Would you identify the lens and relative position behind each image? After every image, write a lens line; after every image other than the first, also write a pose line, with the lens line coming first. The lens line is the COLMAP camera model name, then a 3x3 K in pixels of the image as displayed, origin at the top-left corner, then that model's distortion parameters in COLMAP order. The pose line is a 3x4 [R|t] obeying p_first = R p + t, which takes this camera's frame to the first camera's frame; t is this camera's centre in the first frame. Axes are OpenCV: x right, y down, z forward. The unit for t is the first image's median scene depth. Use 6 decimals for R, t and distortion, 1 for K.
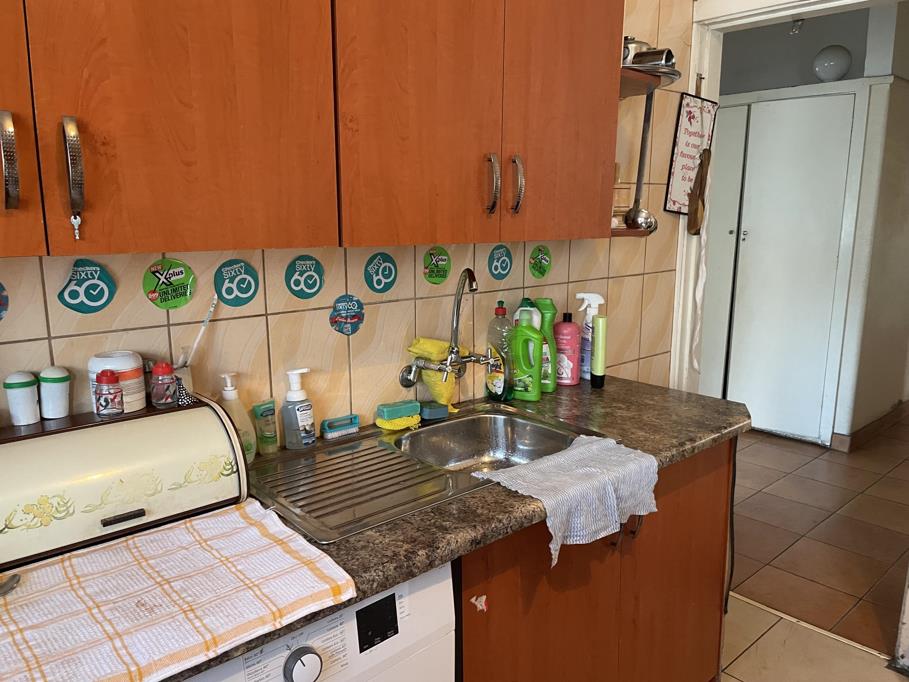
lens RADIAL K [[699.6, 0, 456.7], [0, 699.6, 349.6], [0, 0, 1]] dist [0.073419, -0.087534]
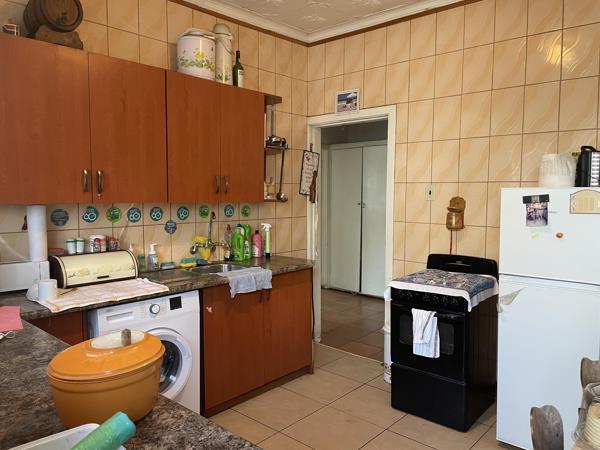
lens RADIAL K [[461.8, 0, 304.6], [0, 461.8, 223.9], [0, 0, 1]] dist [0.073419, -0.087534]
pose [[0.994536, -0.003720, 0.104326, 0.218639], [0.017235, 0.991502, -0.128945, 0.216957], [-0.102959, 0.130039, 0.986149, -1.080289]]
